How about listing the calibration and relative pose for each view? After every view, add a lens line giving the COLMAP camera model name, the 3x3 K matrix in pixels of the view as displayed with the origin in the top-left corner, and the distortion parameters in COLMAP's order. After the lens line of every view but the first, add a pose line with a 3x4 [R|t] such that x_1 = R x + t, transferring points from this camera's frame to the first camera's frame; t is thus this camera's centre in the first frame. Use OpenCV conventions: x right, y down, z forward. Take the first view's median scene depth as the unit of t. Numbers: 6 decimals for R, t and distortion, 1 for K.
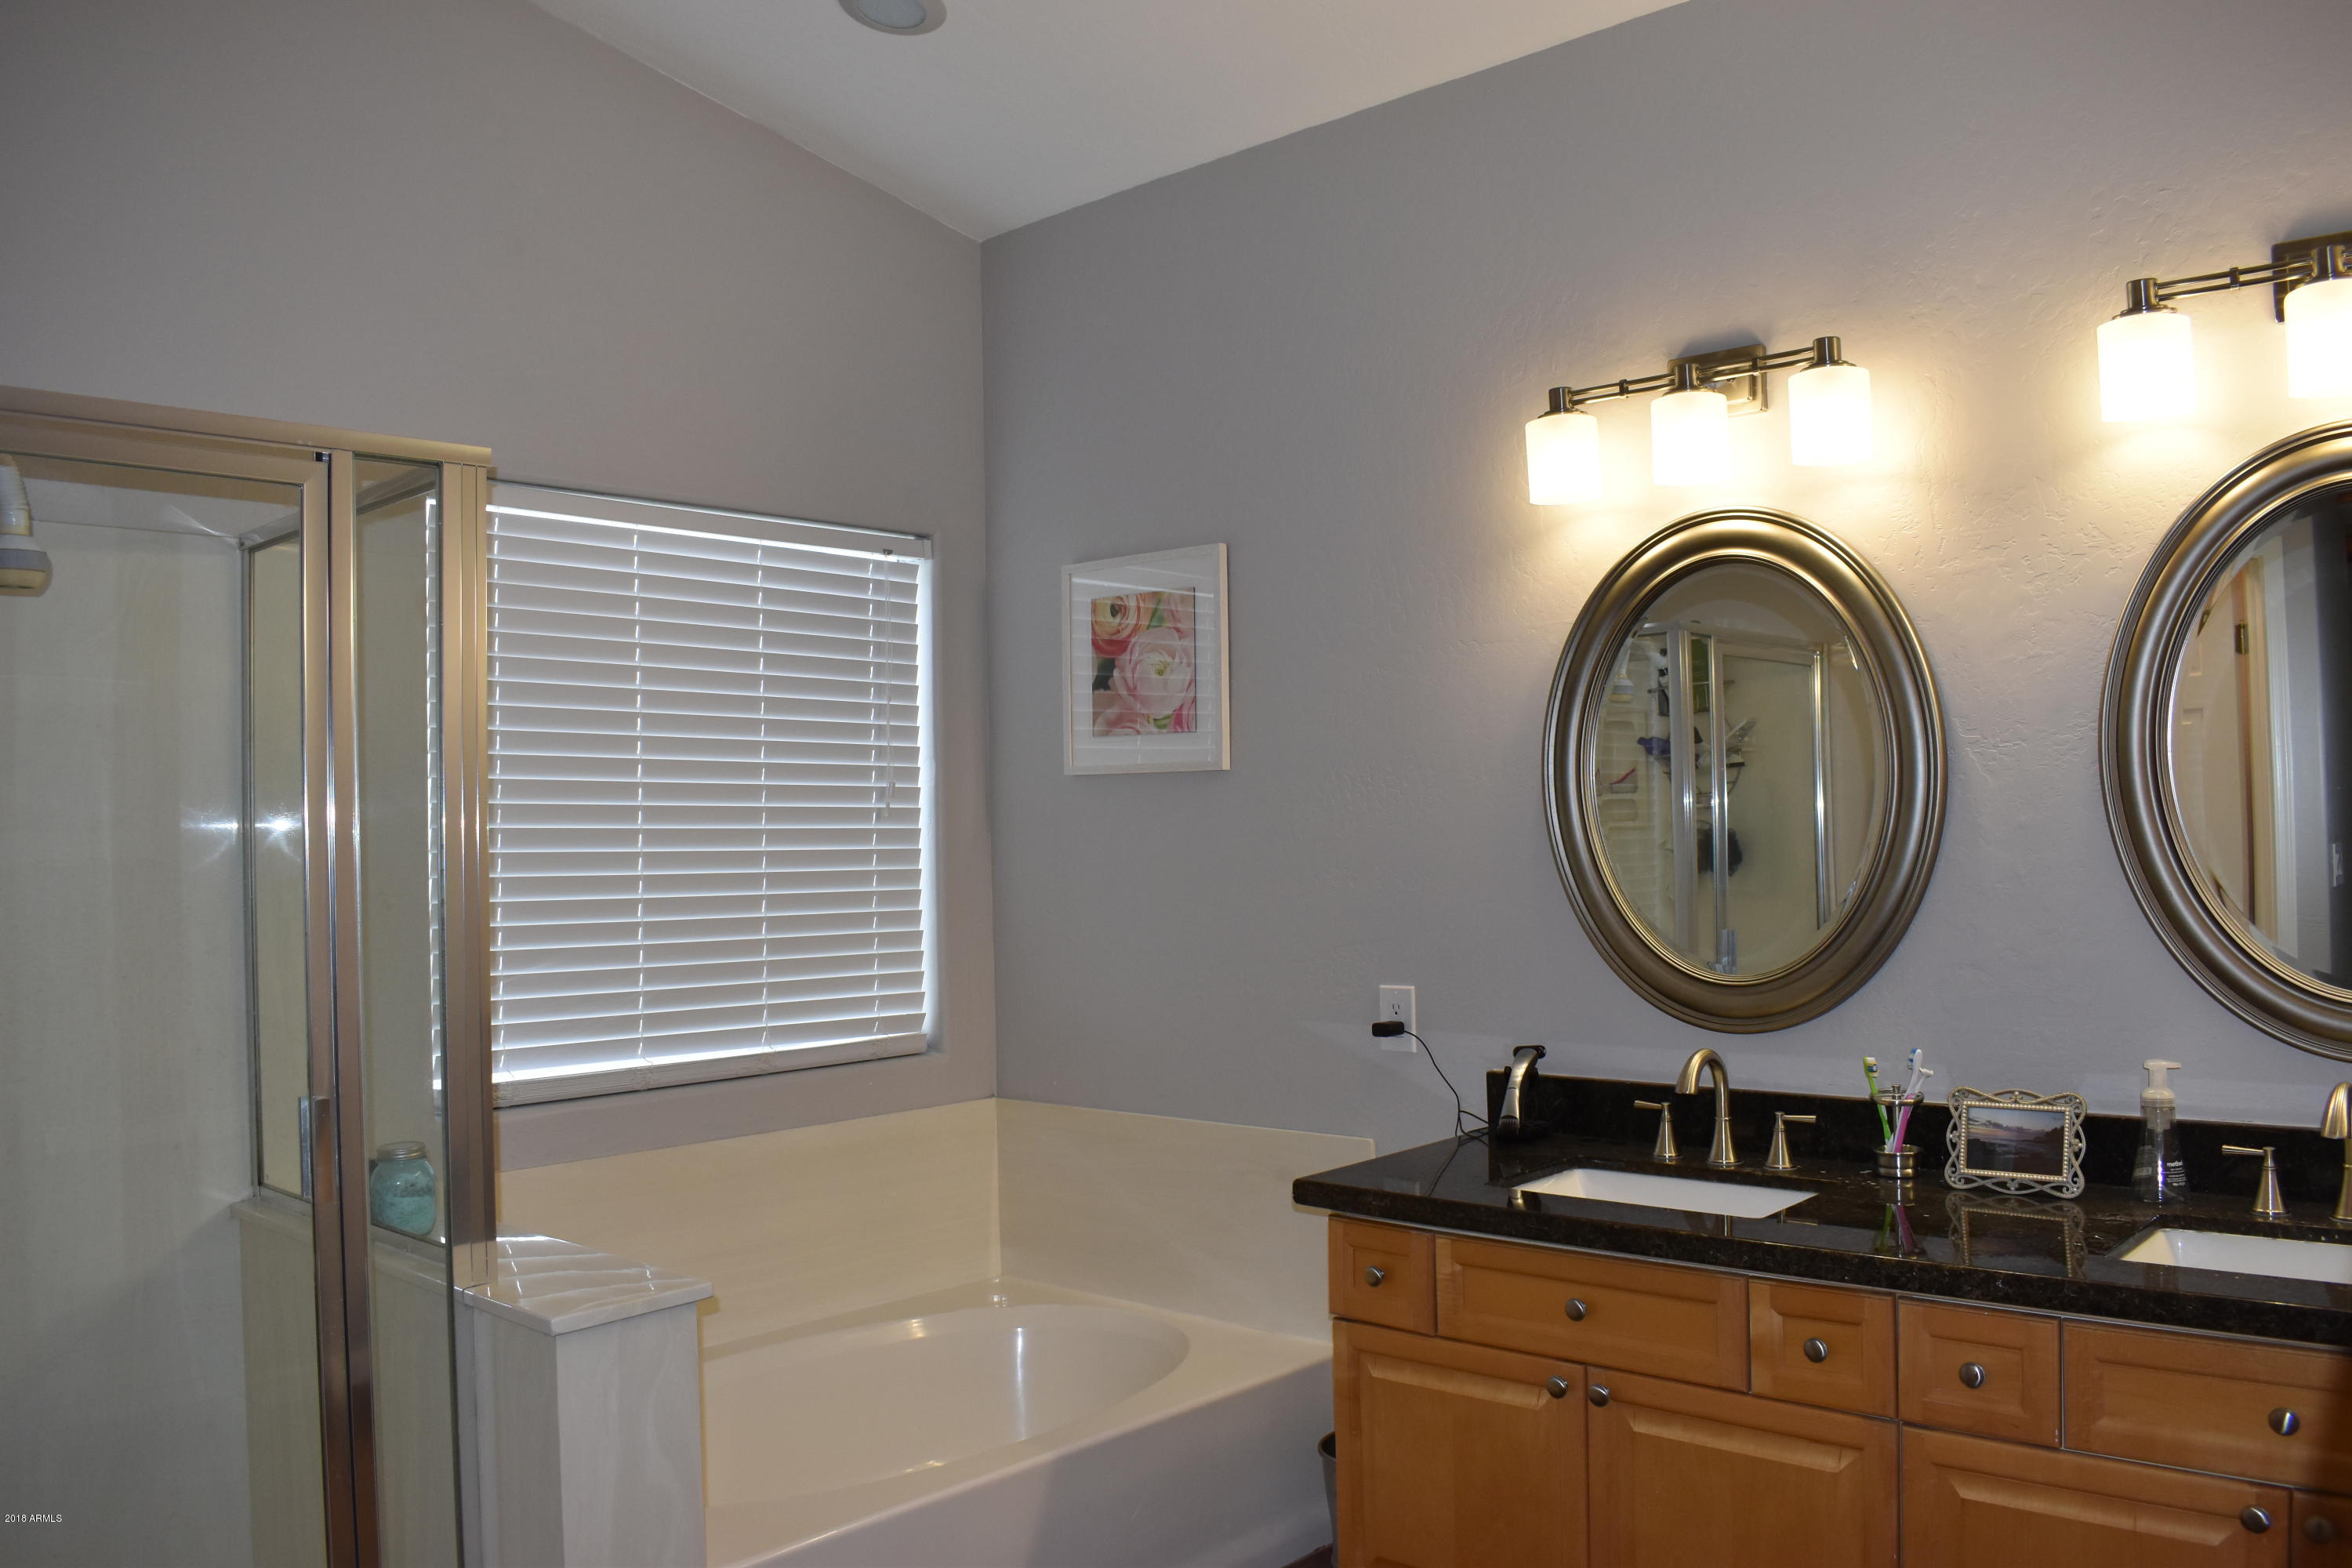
lens RADIAL K [[1823.3, 0, 1181.5], [0, 1823.3, 781.6], [0, 0, 1]] dist [-0.098869, 0.015955]
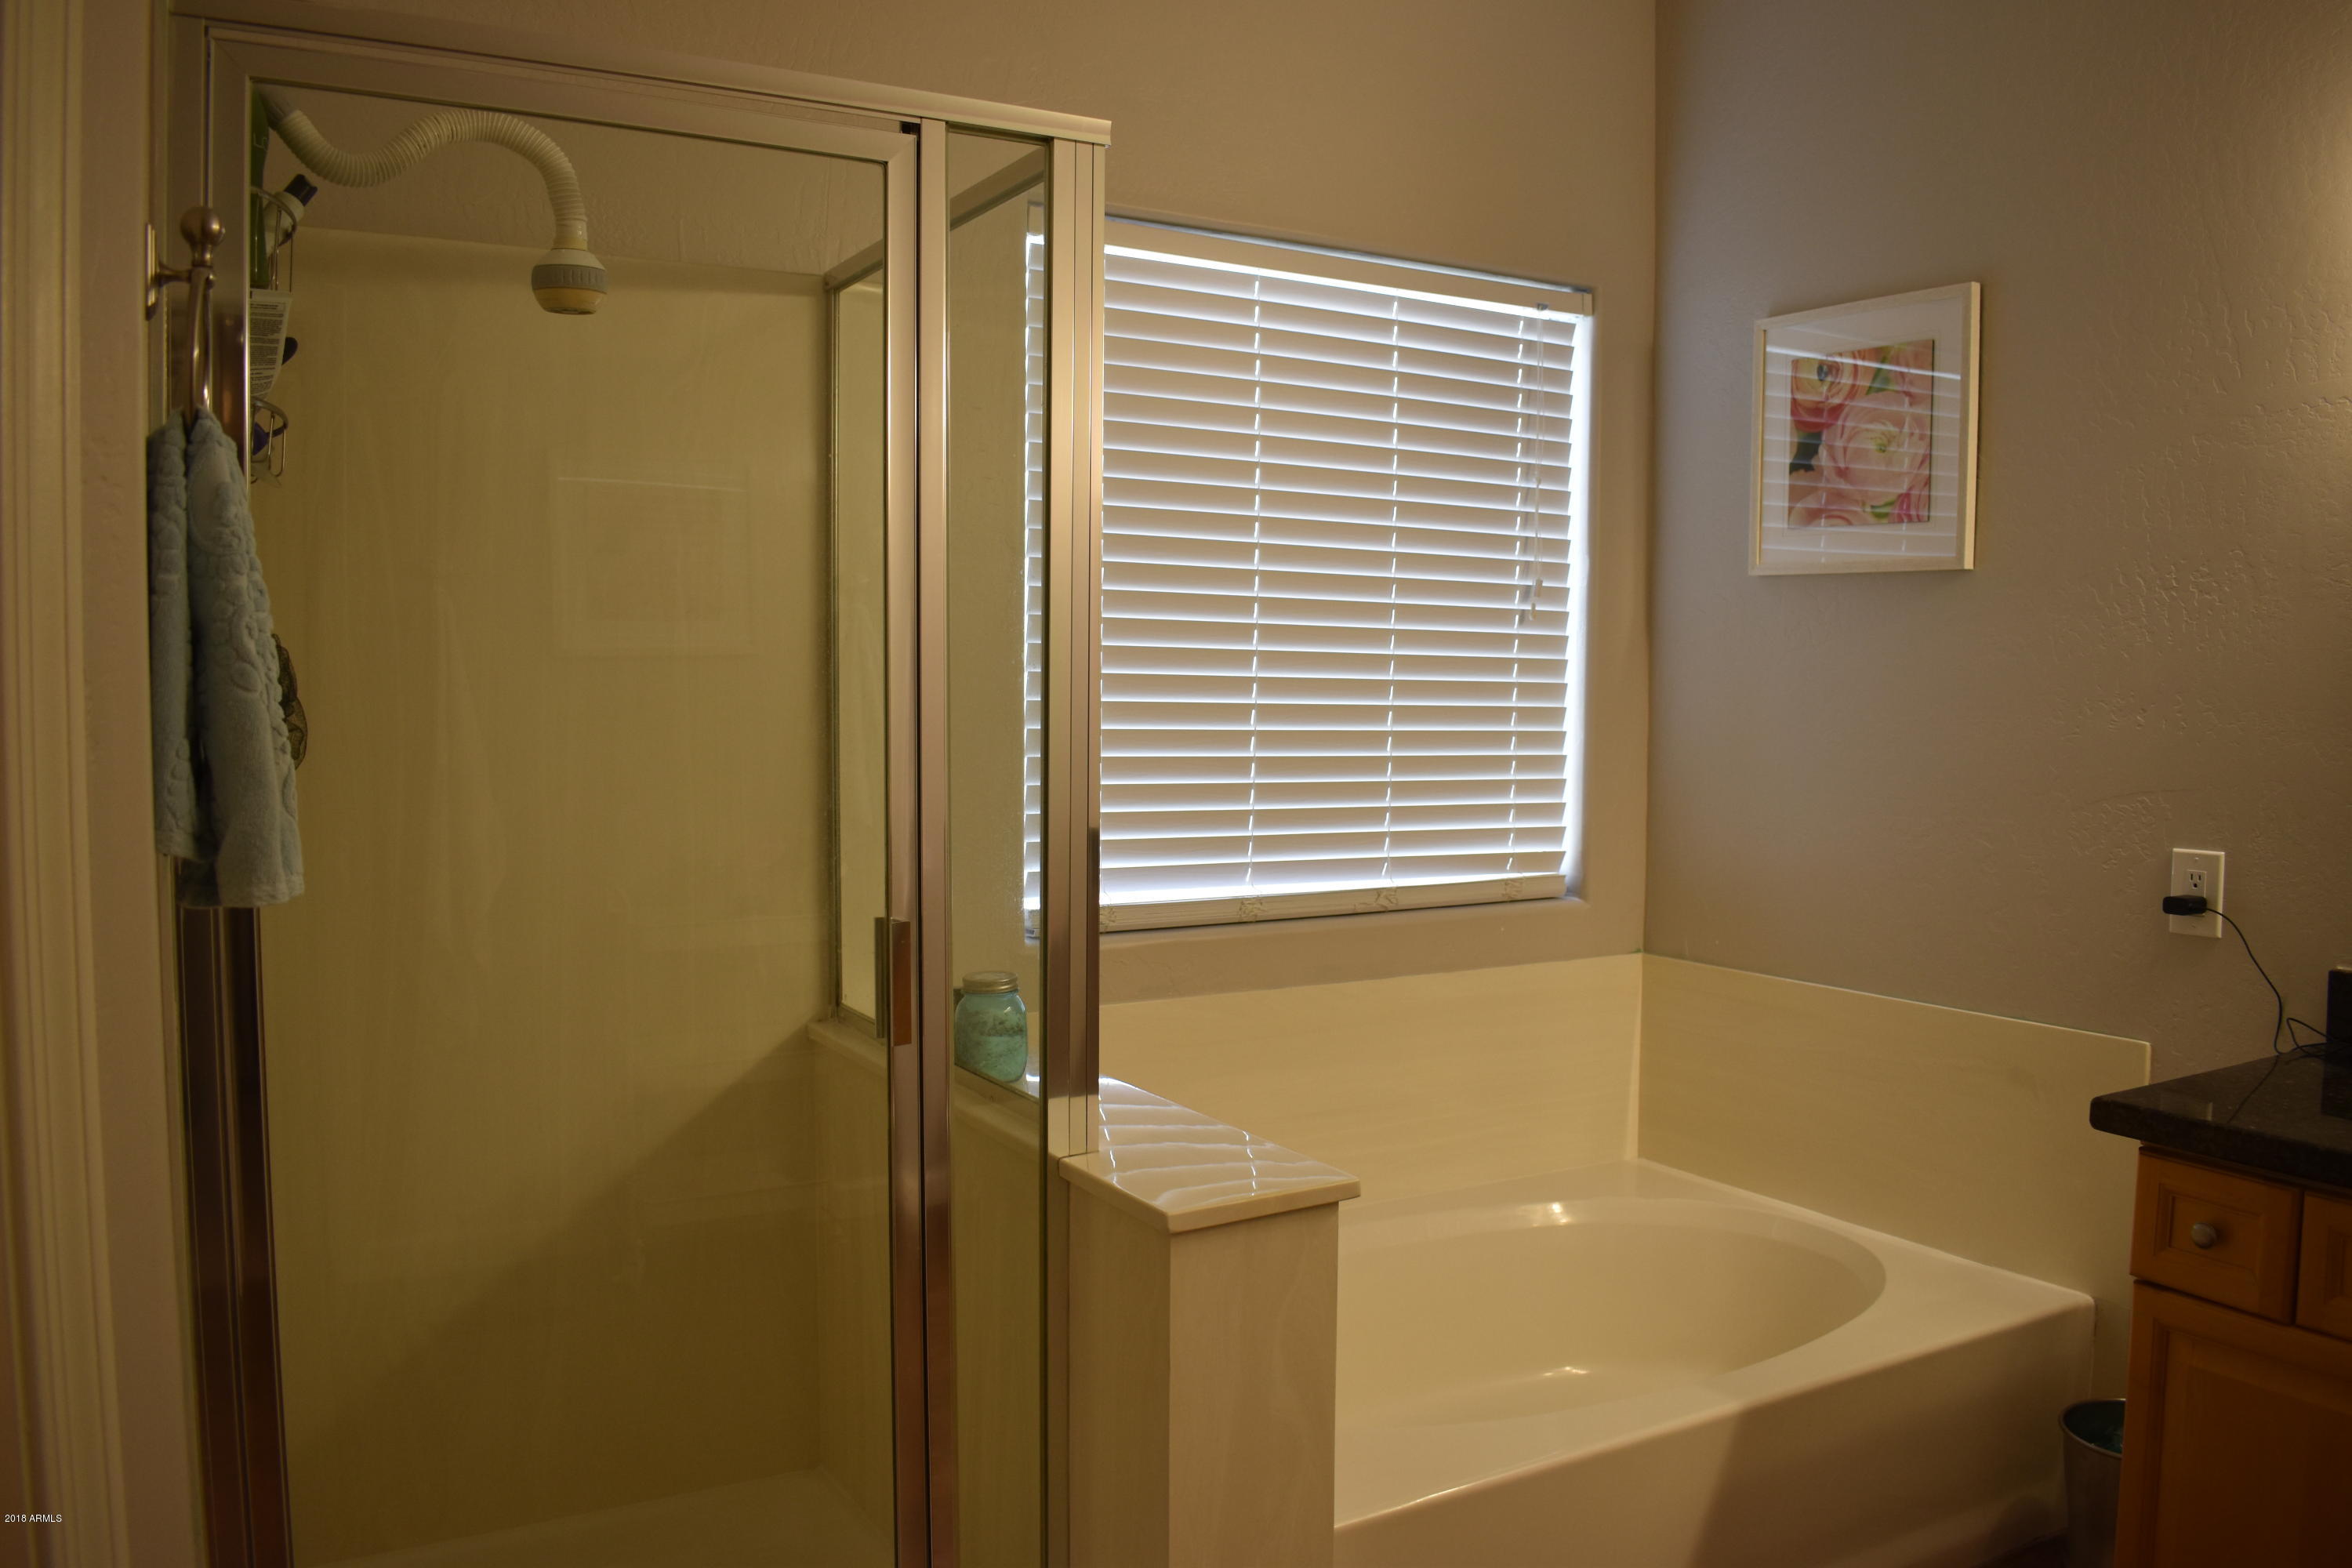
lens RADIAL K [[1823.3, 0, 1181.5], [0, 1823.3, 781.6], [0, 0, 1]] dist [-0.098869, 0.015955]
pose [[0.953771, 0.047648, -0.296732, -0.064488], [-0.020564, 0.995384, 0.093739, 0.018977], [0.299828, -0.083304, 0.950349, 0.139040]]
